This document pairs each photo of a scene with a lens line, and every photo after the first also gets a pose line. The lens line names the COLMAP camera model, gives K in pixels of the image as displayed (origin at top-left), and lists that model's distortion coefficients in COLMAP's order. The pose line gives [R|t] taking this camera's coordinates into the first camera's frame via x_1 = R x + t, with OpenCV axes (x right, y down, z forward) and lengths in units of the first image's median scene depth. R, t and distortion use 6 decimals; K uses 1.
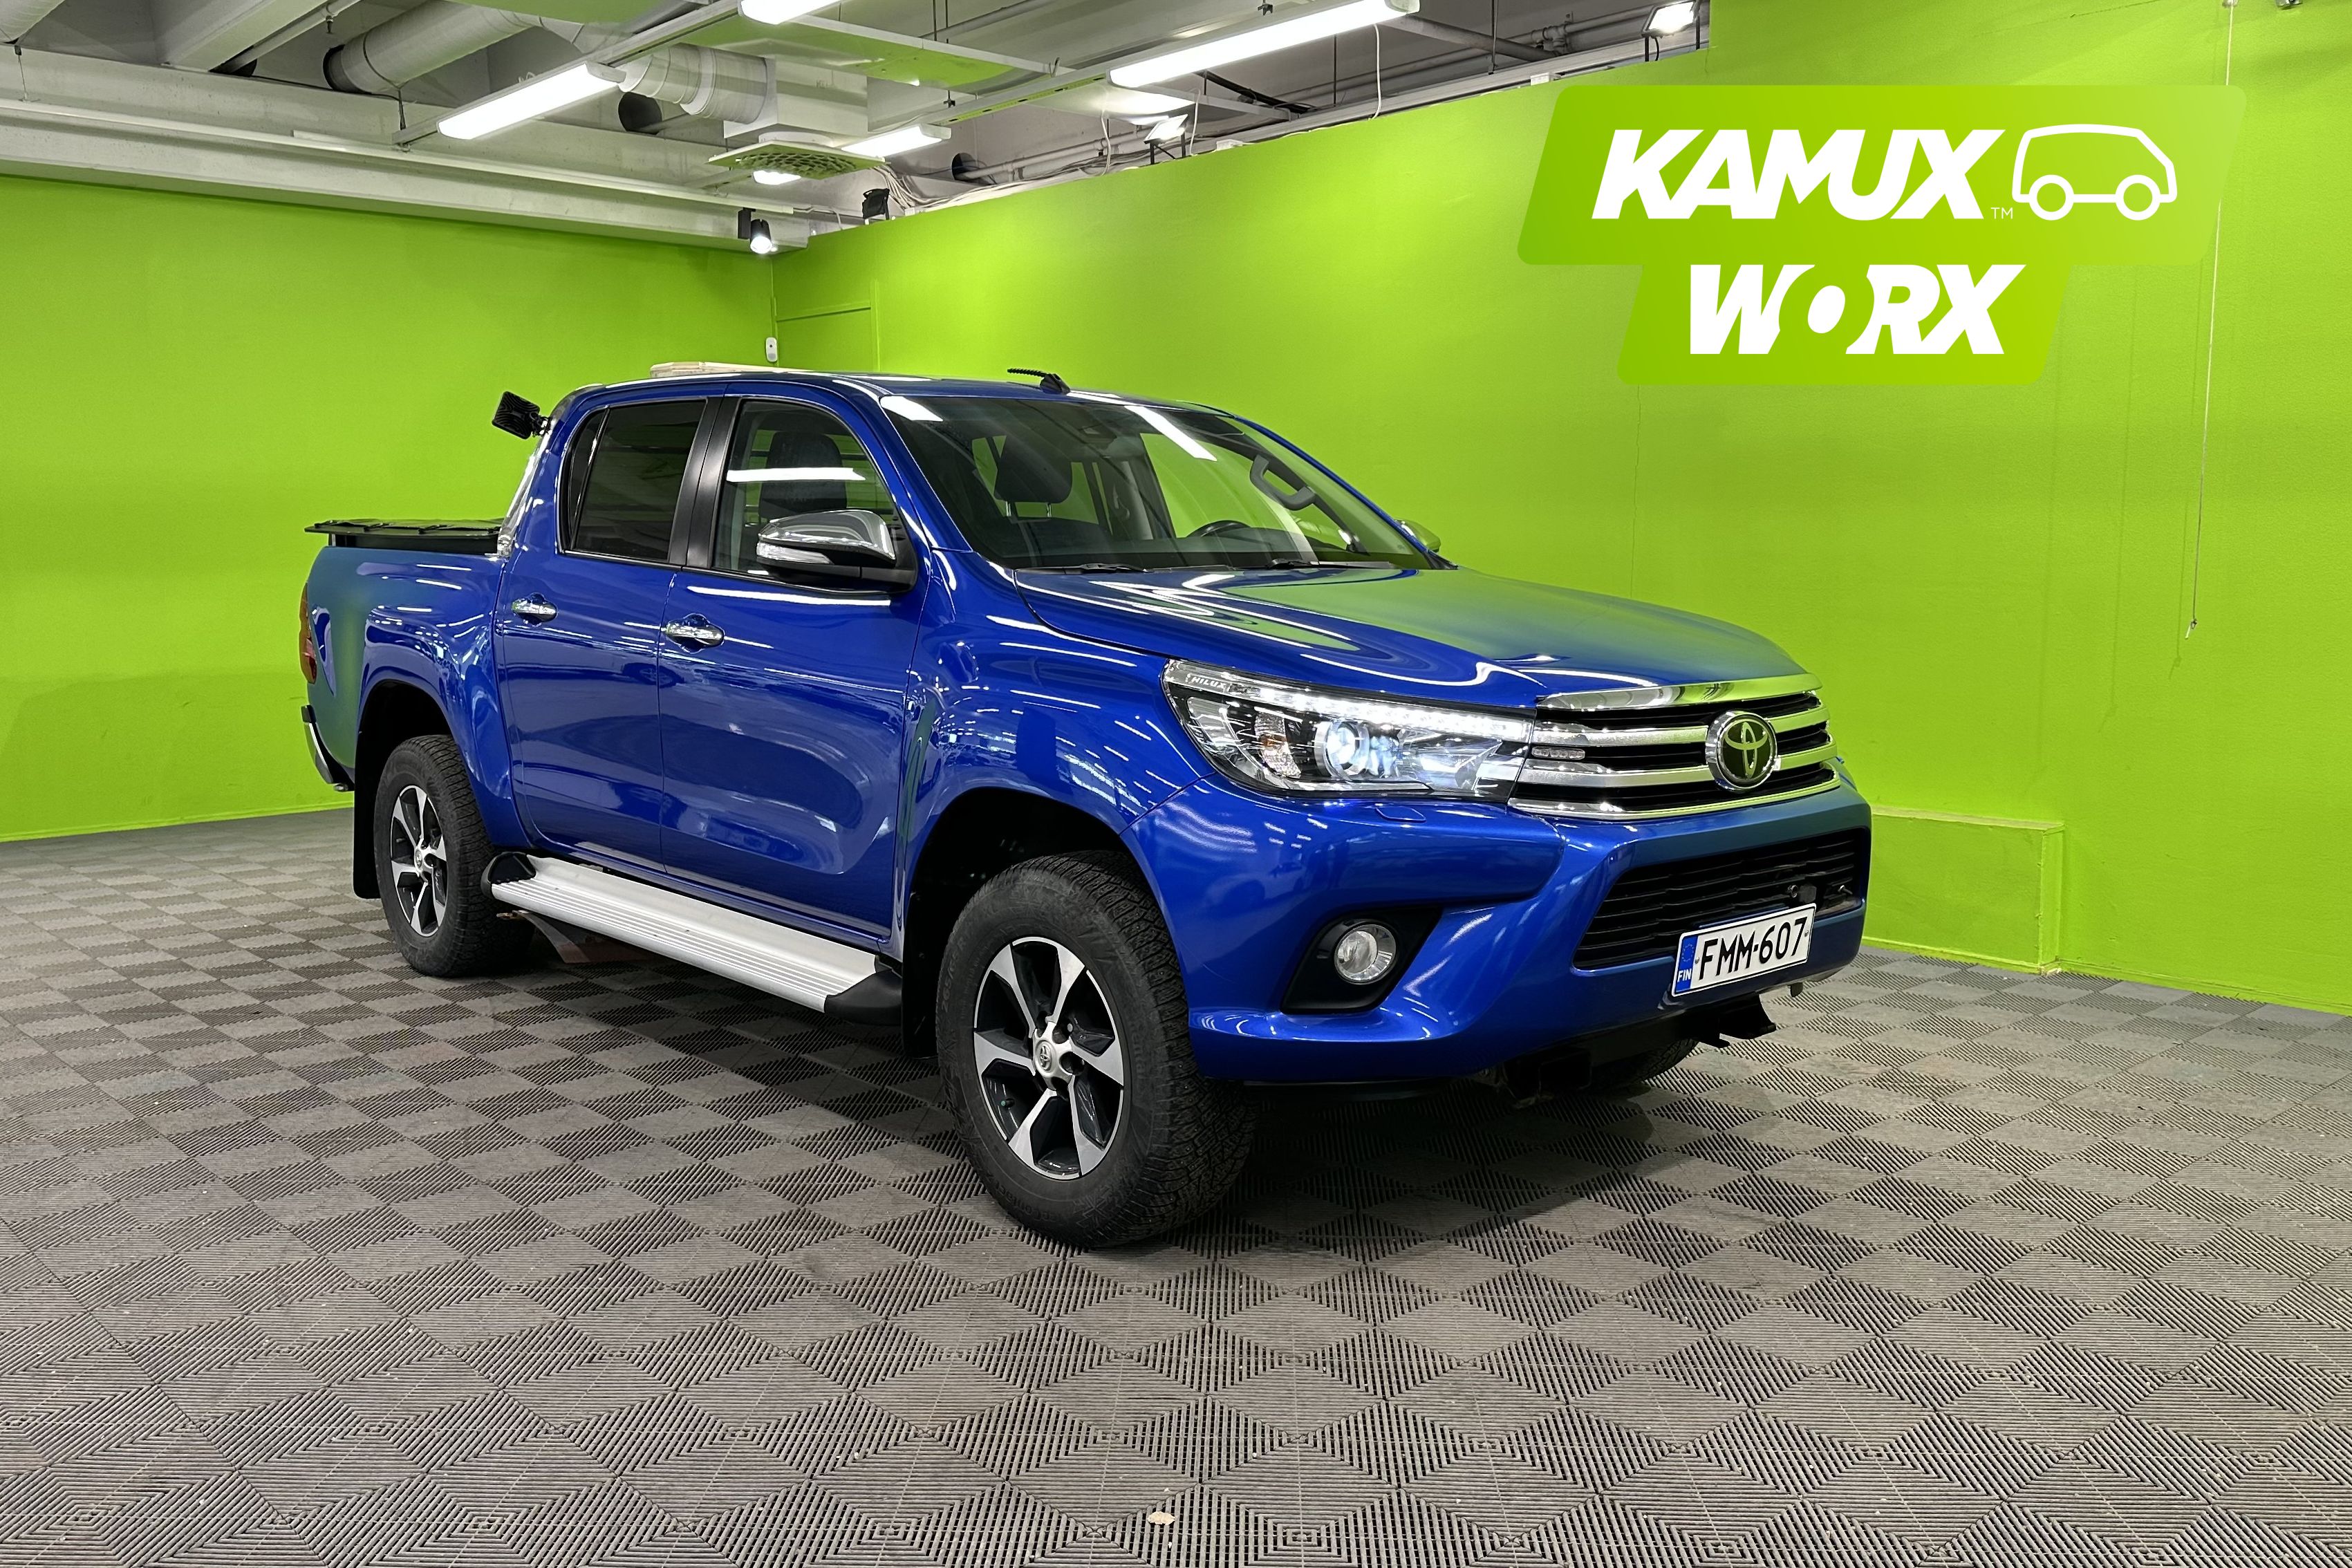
lens RADIAL K [[2013.4, 0, 1189.3], [0, 2013.4, 777.5], [0, 0, 1]] dist [0.040450, 0.001651]
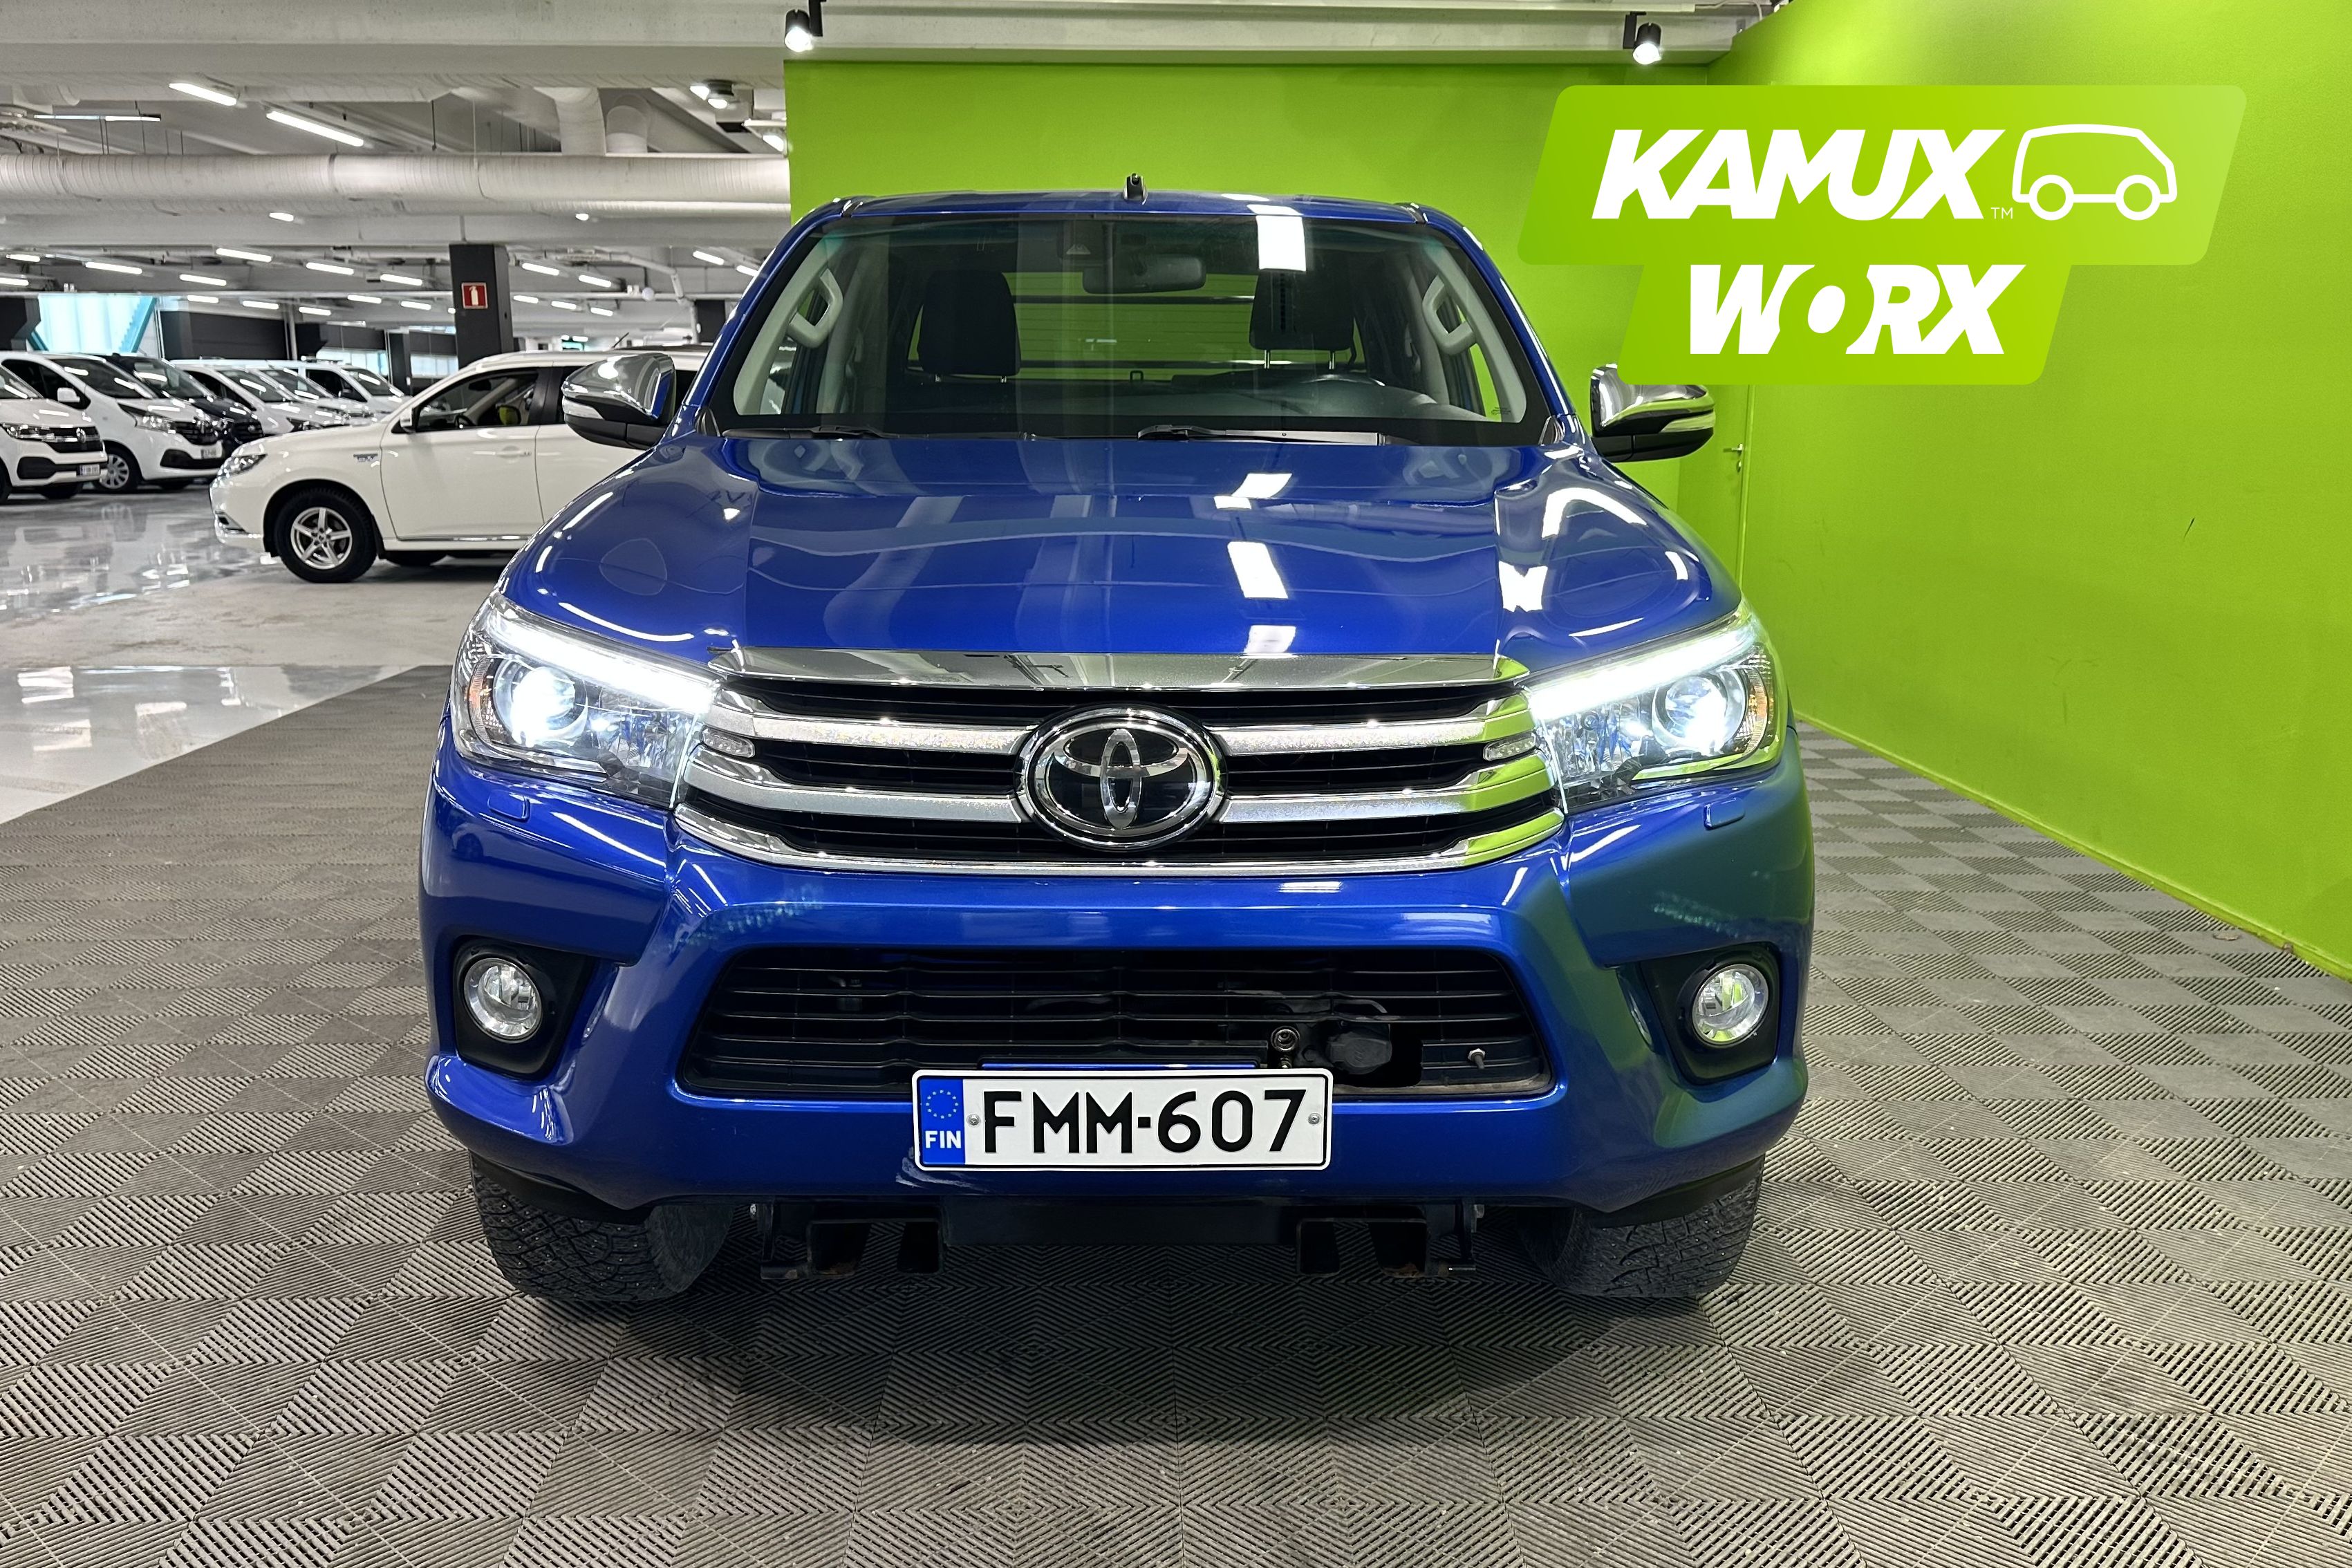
lens RADIAL K [[1945.6, 0, 1176.0], [0, 1945.6, 784.0], [0, 0, 1]] dist [0.041650, 0.001424]
pose [[0.747443, 0.134403, -0.650587, 0.642271], [-0.082559, 0.990521, 0.109779, -0.072828], [0.659175, -0.028342, 0.751455, 0.603378]]
